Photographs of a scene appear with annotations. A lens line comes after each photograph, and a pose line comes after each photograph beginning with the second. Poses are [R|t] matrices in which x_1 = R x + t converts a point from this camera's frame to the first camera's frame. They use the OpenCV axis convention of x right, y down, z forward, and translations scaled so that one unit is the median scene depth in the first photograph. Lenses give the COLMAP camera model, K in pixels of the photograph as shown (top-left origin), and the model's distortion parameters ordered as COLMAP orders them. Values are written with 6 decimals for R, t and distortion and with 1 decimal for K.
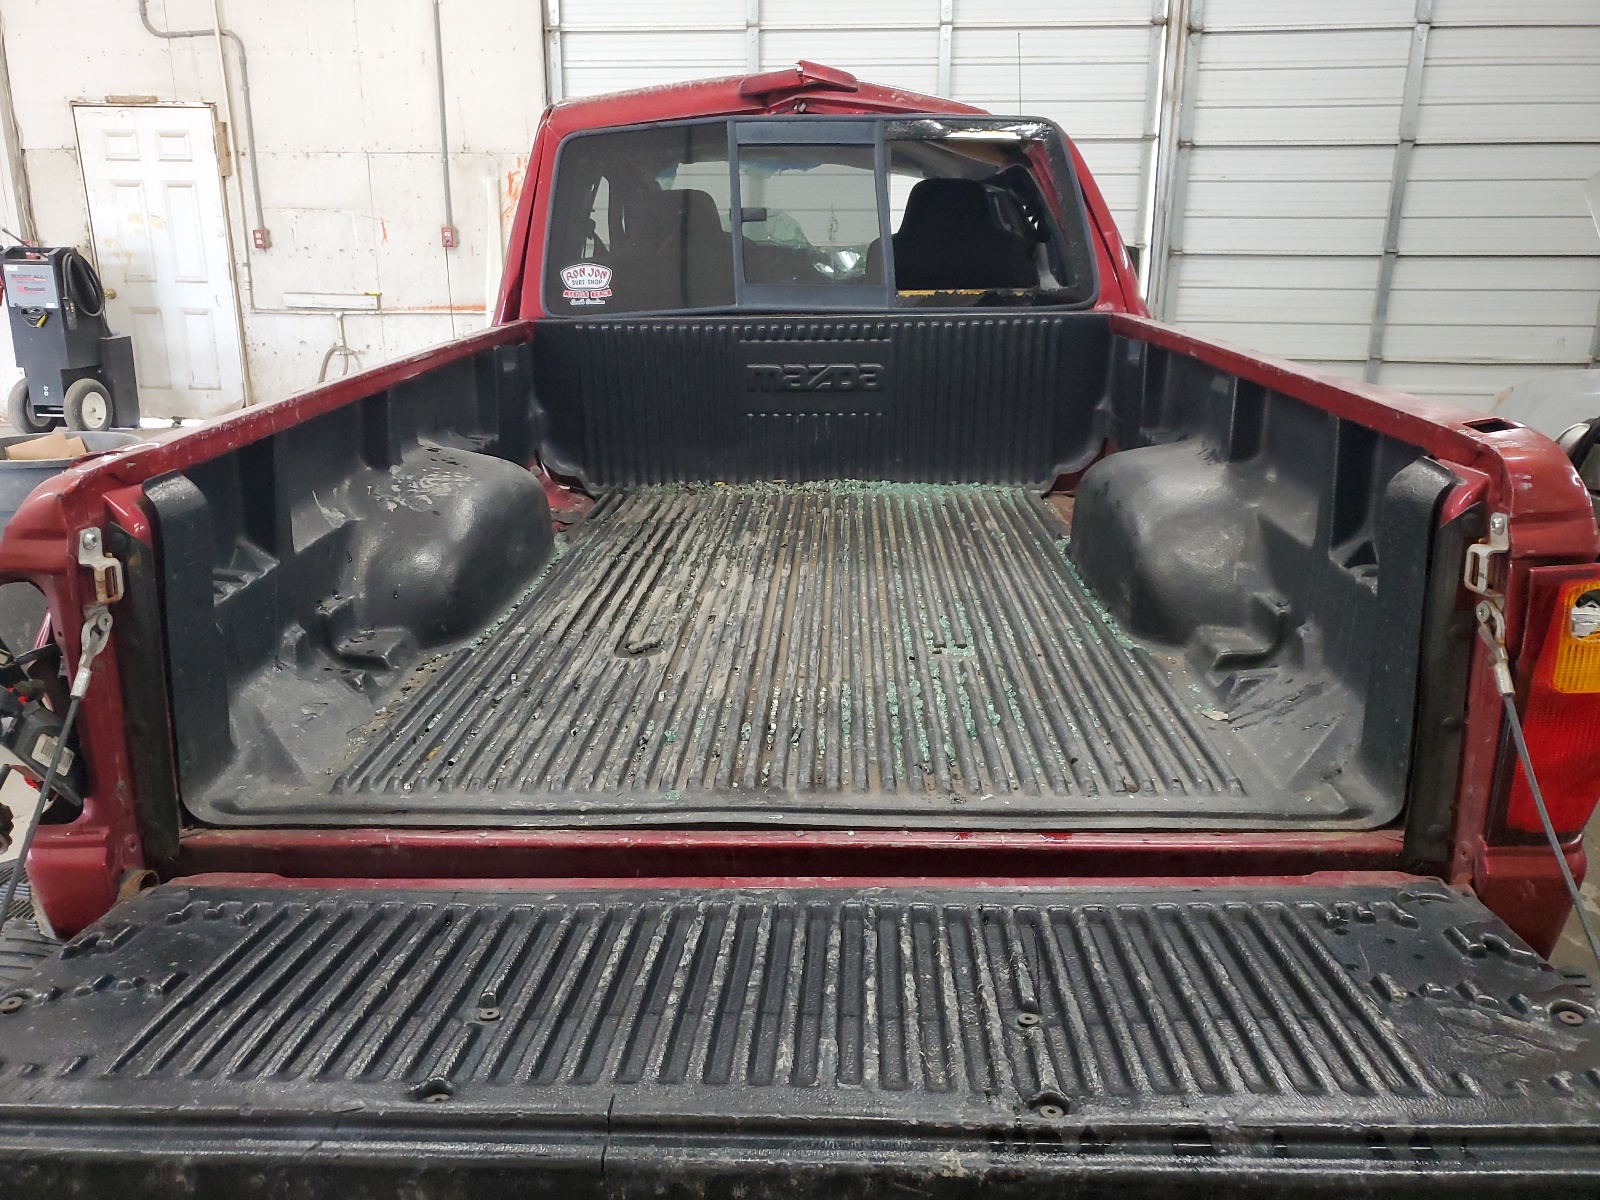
lens RADIAL K [[1226.3, 0, 806.9], [0, 1226.3, 588.4], [0, 0, 1]] dist [-0.007829, 0.004522]
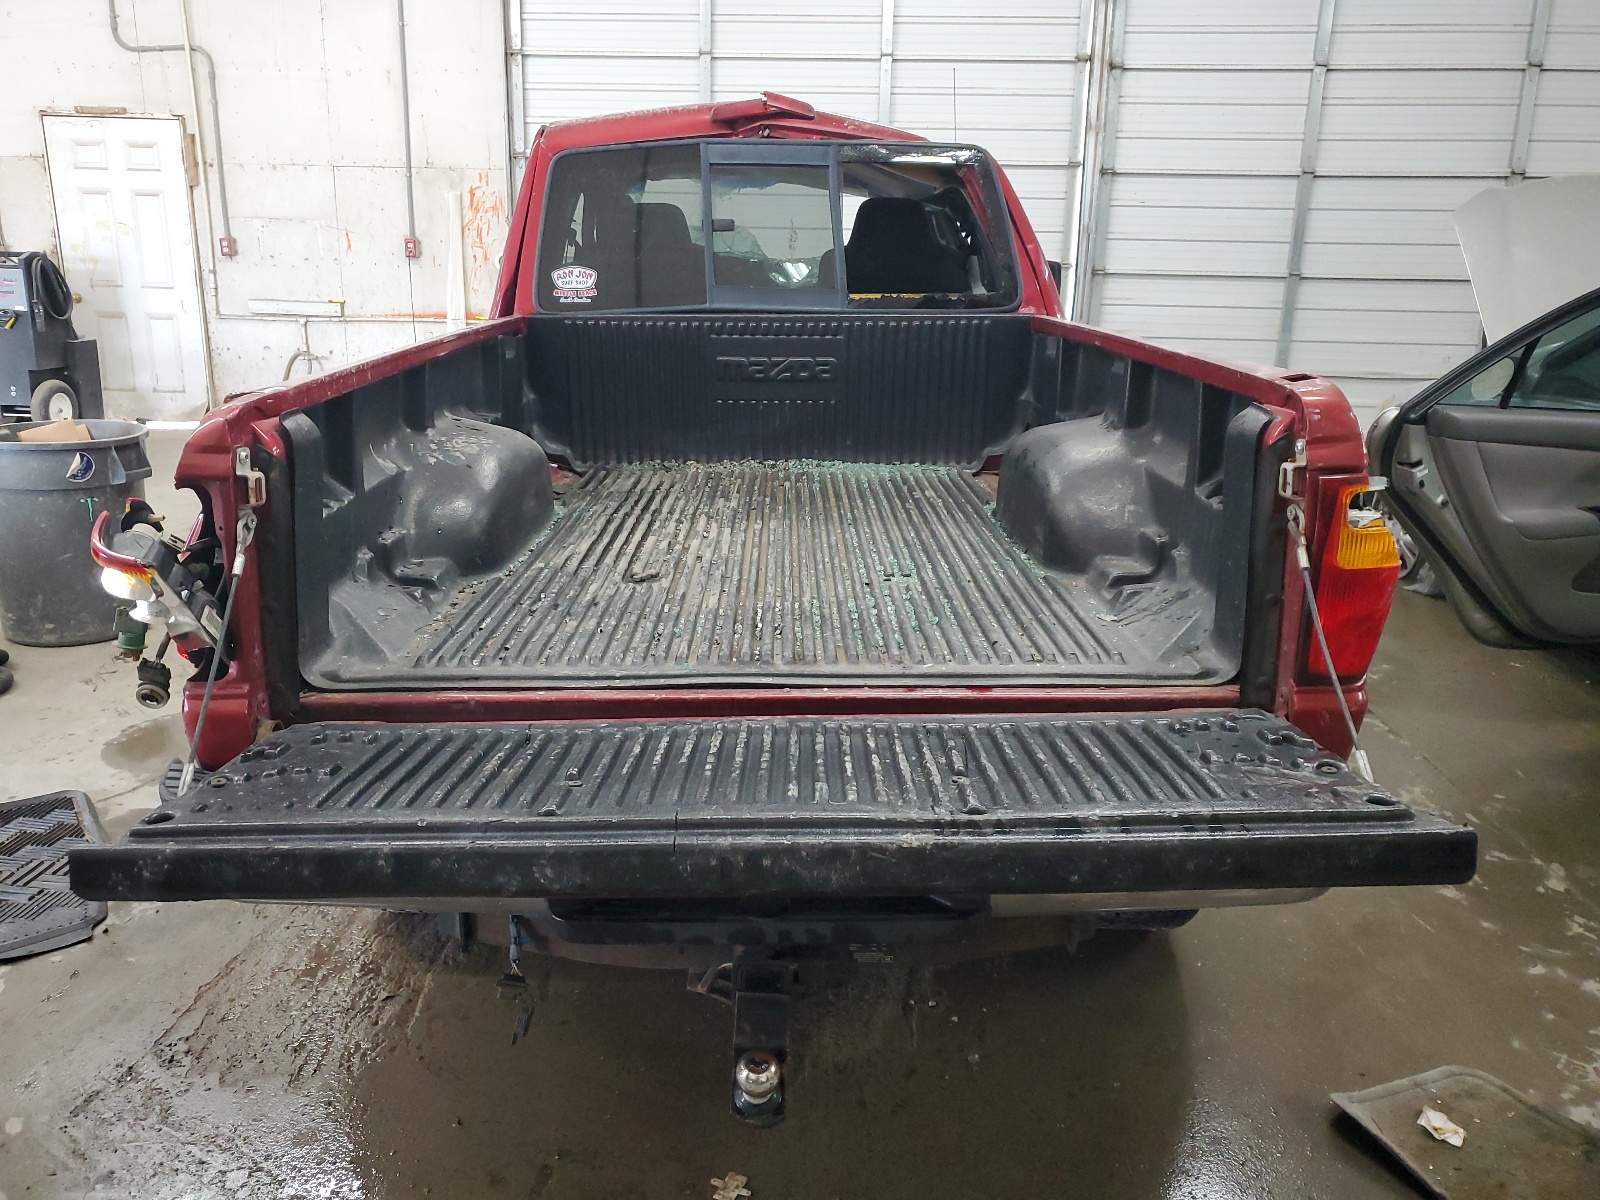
lens RADIAL K [[1226.3, 0, 797.4], [0, 1226.3, 605.7], [0, 0, 1]] dist [-0.007829, 0.004522]
pose [[0.998998, 0.002325, 0.044686, -0.035697], [-0.002154, 0.999990, -0.003860, 0.077604], [-0.044694, 0.003760, 0.998994, -0.205523]]
